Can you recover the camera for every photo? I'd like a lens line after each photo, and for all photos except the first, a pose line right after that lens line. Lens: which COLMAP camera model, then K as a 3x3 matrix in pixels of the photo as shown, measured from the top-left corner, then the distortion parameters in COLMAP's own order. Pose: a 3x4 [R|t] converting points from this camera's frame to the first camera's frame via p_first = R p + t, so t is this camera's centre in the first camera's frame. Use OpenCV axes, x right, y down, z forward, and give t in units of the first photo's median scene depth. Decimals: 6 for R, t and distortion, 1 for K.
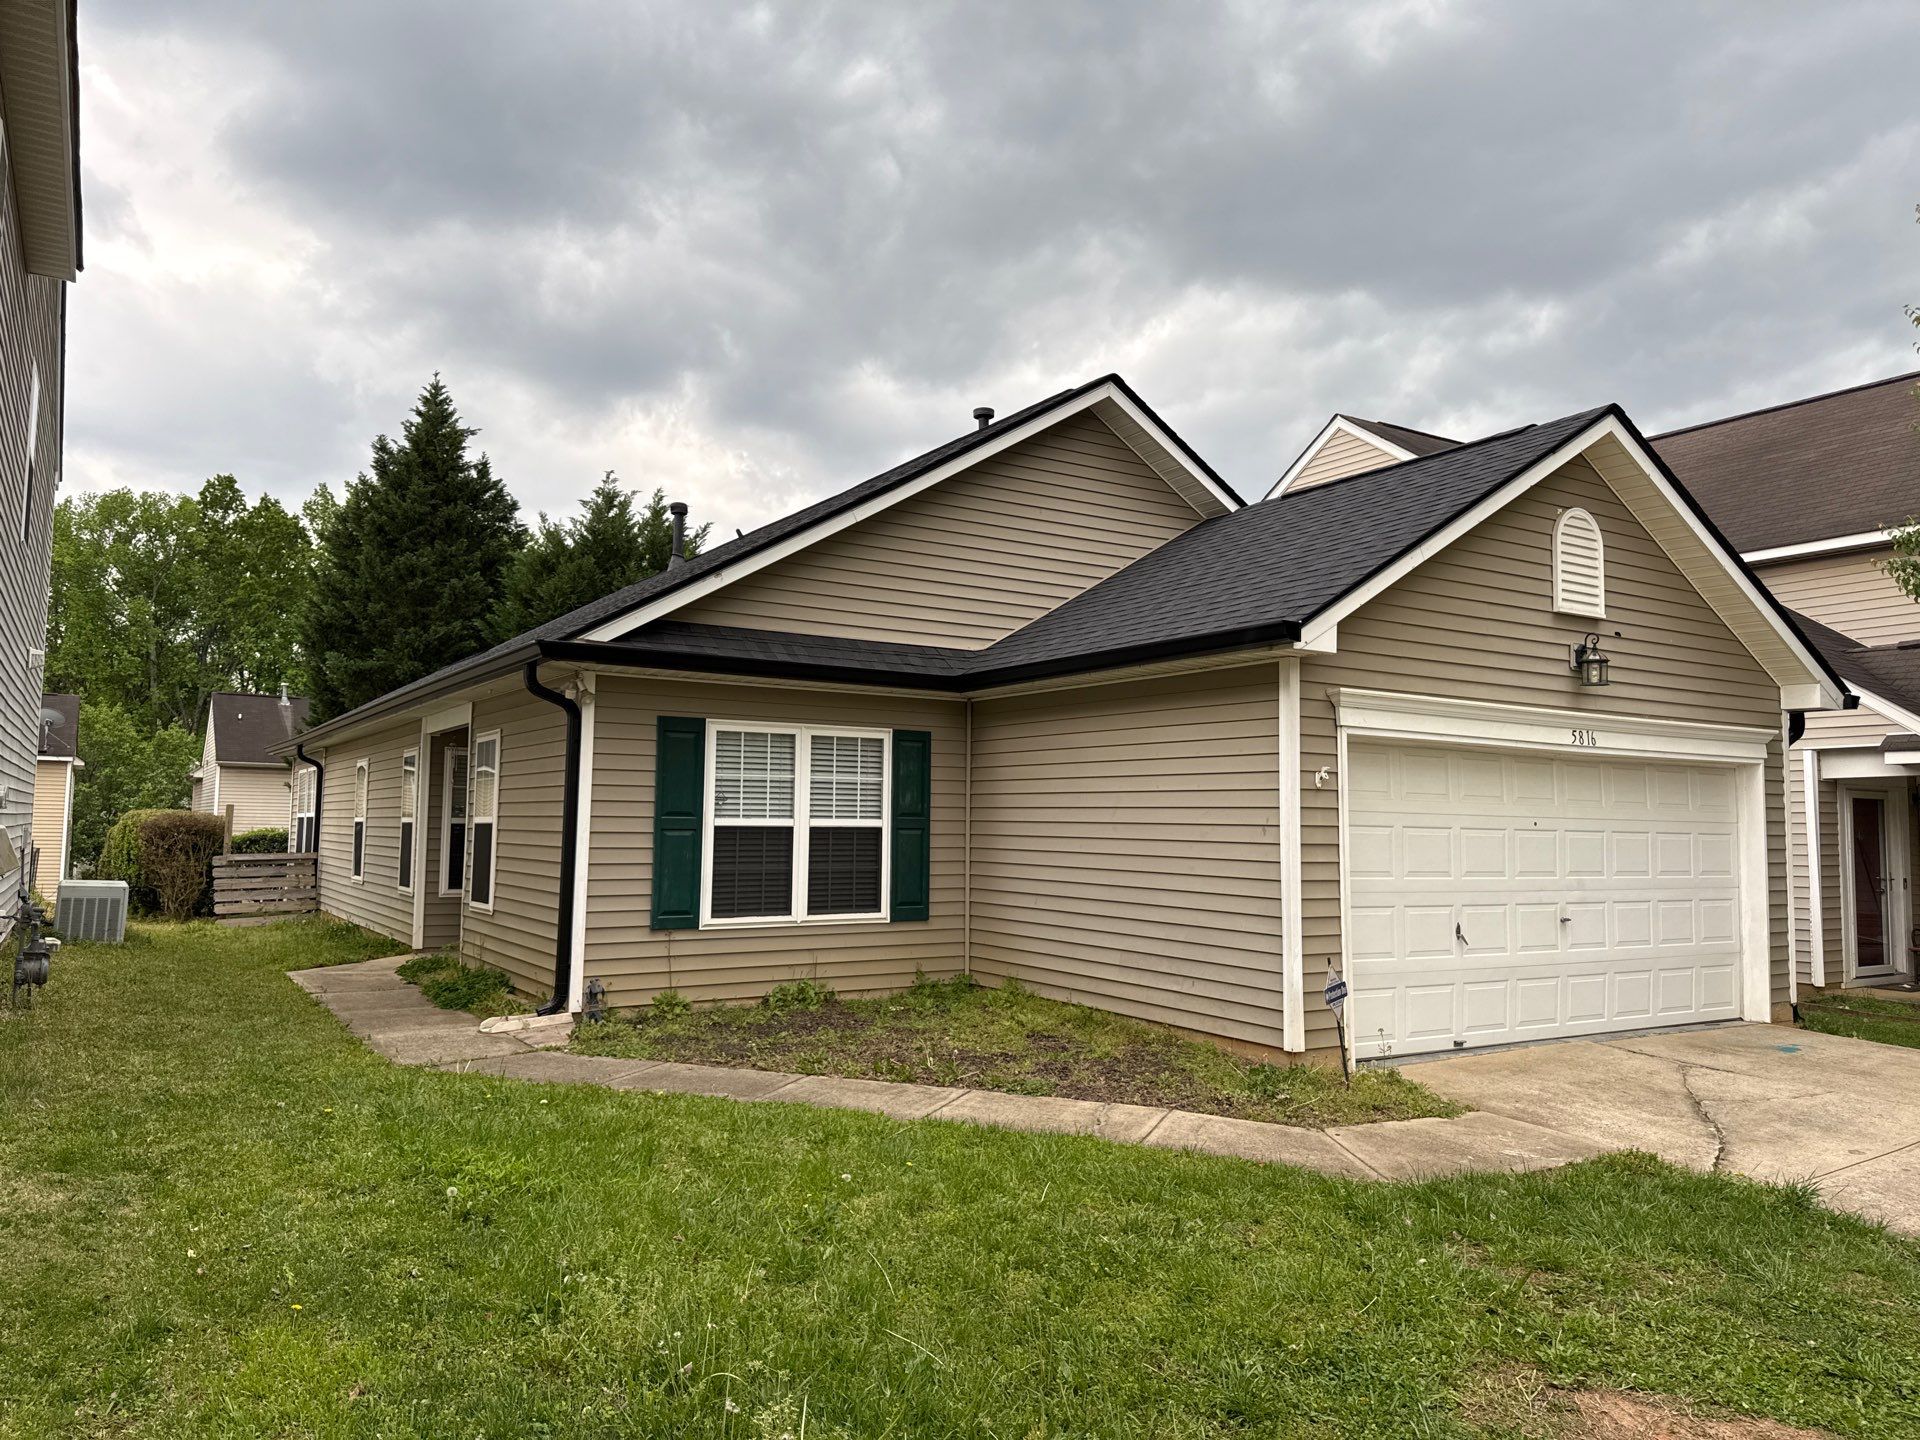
lens RADIAL K [[1315.8, 0, 960.0], [0, 1315.8, 720.0], [0, 0, 1]] dist [0.118217, -0.165907]
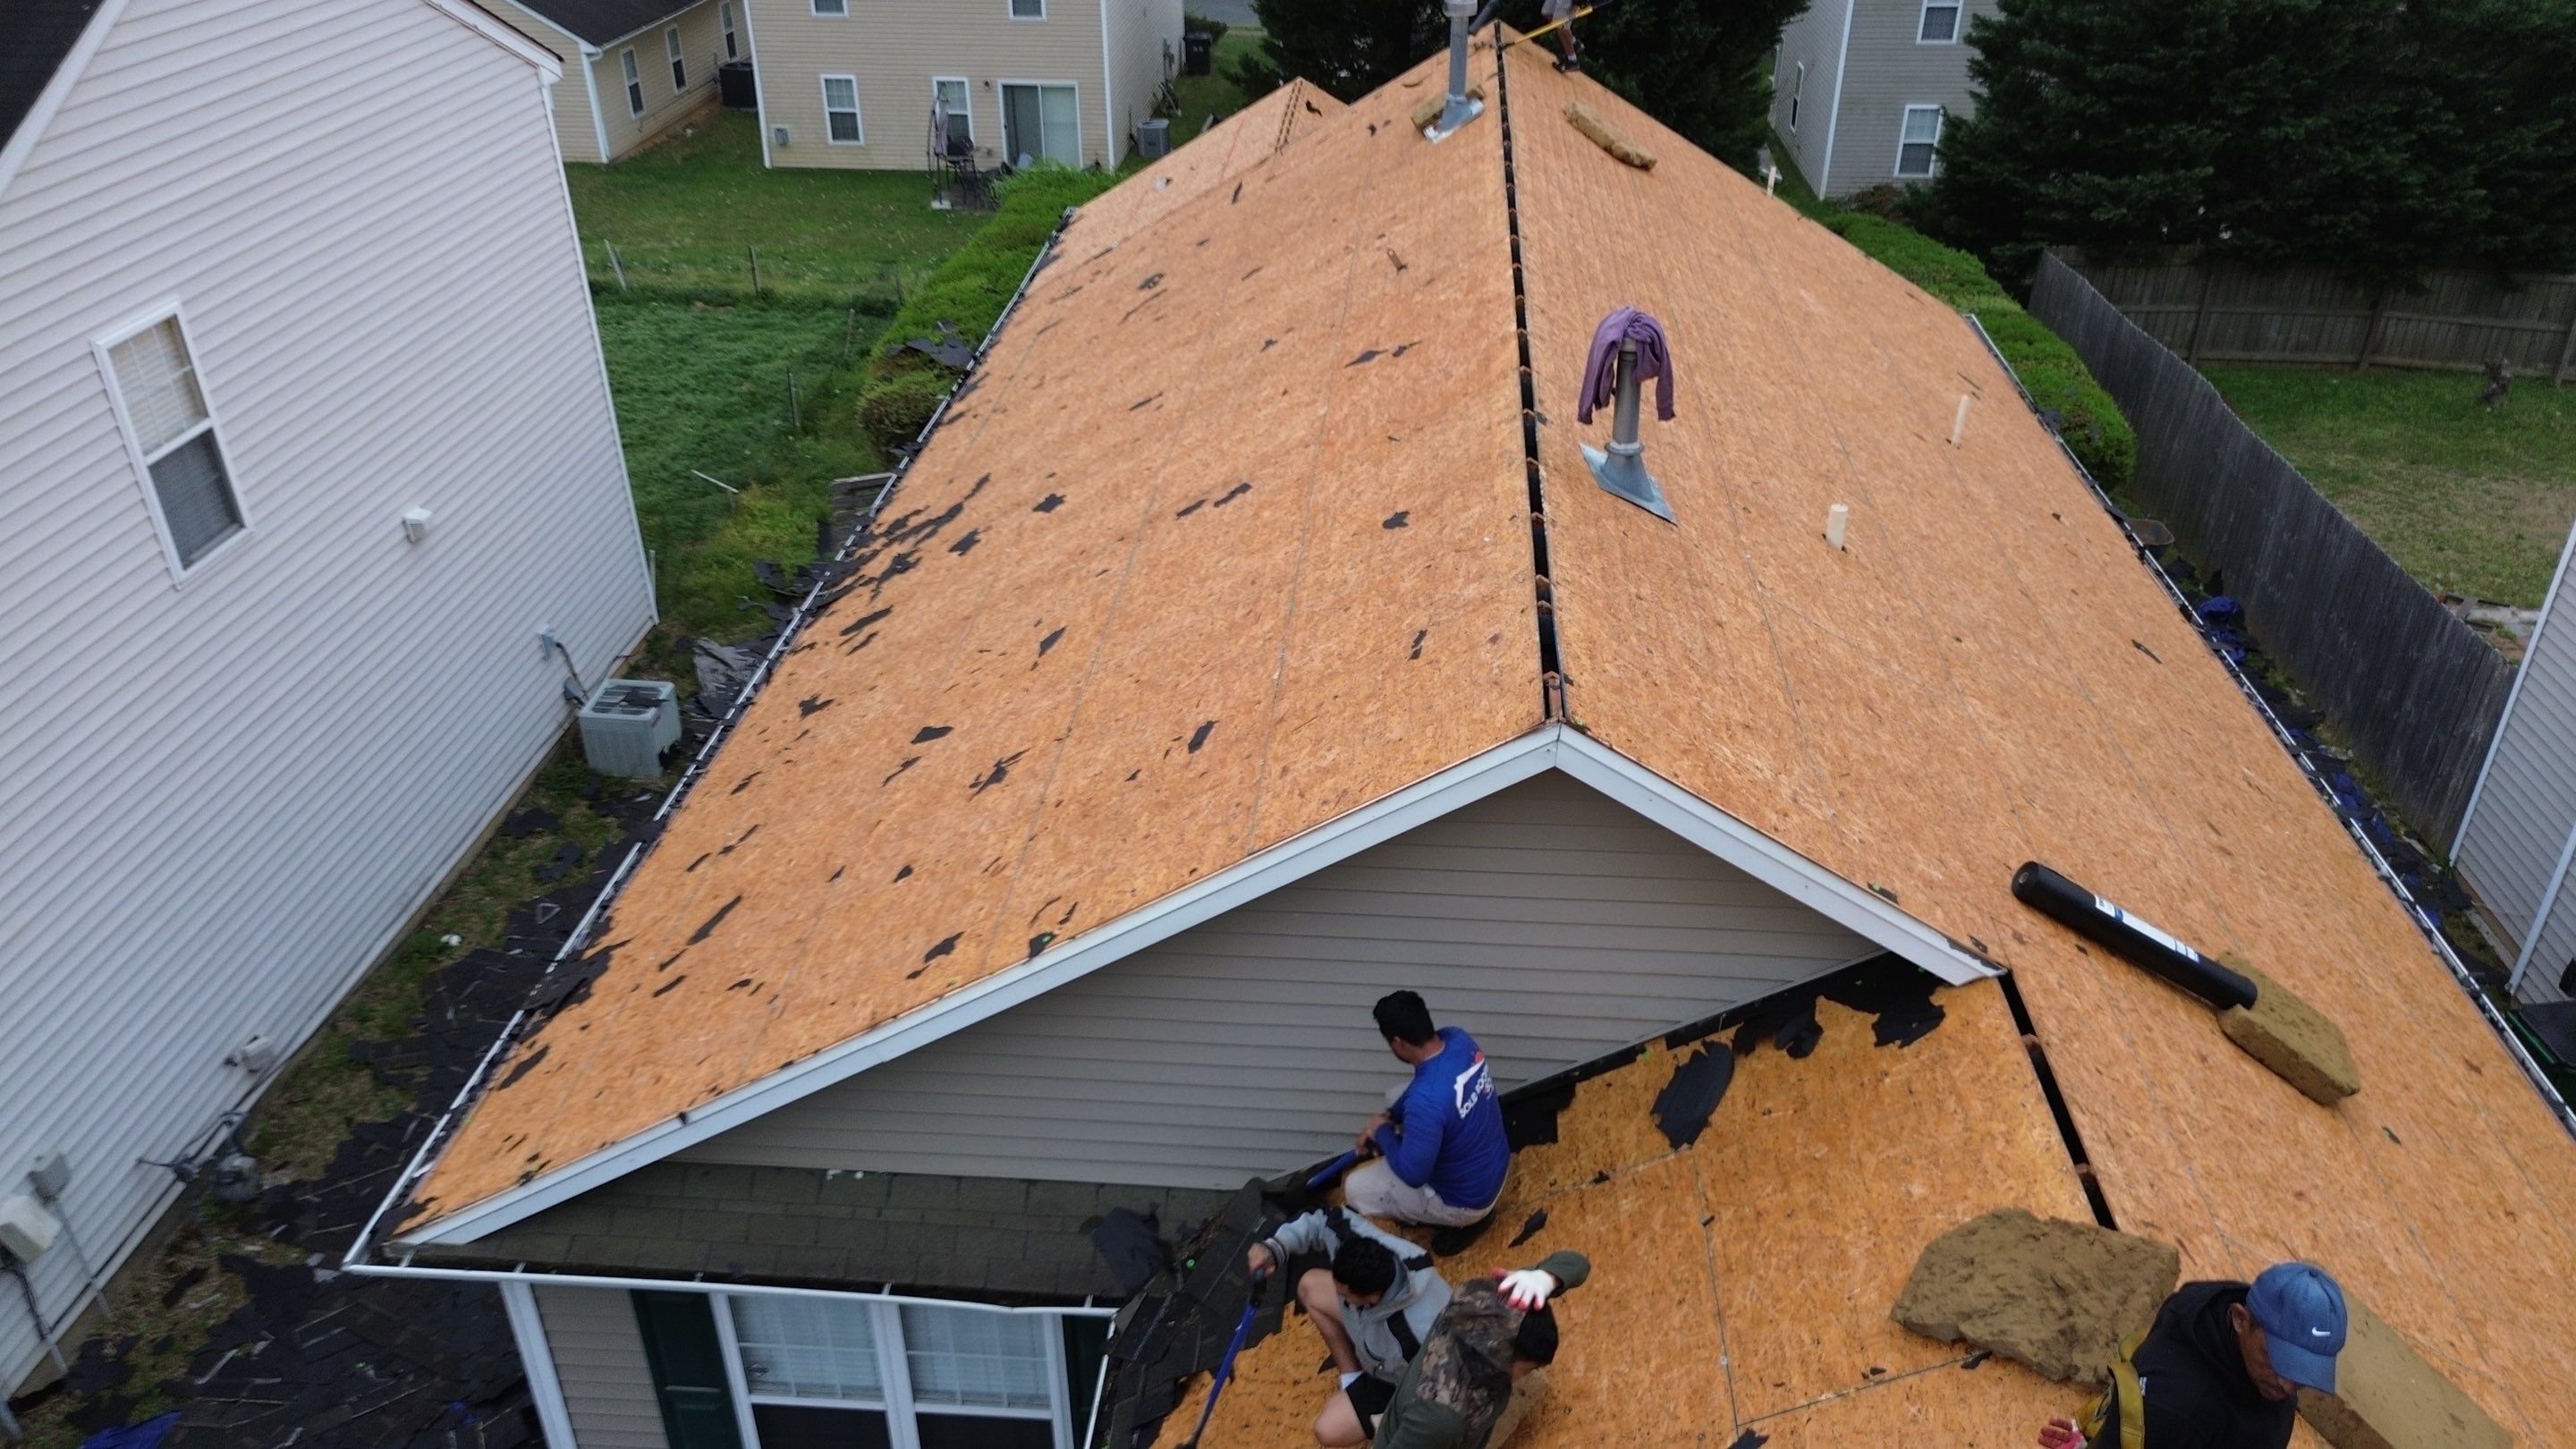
lens RADIAL K [[1796.8, 0, 1288.0], [0, 1796.8, 724.5], [0, 0, 1]] dist [0.062069, -0.073115]
pose [[0.798164, 0.287090, -0.529636, 0.380721], [0.065461, 0.832615, 0.549970, -0.644280], [0.598874, -0.473636, 0.645770, 0.744114]]
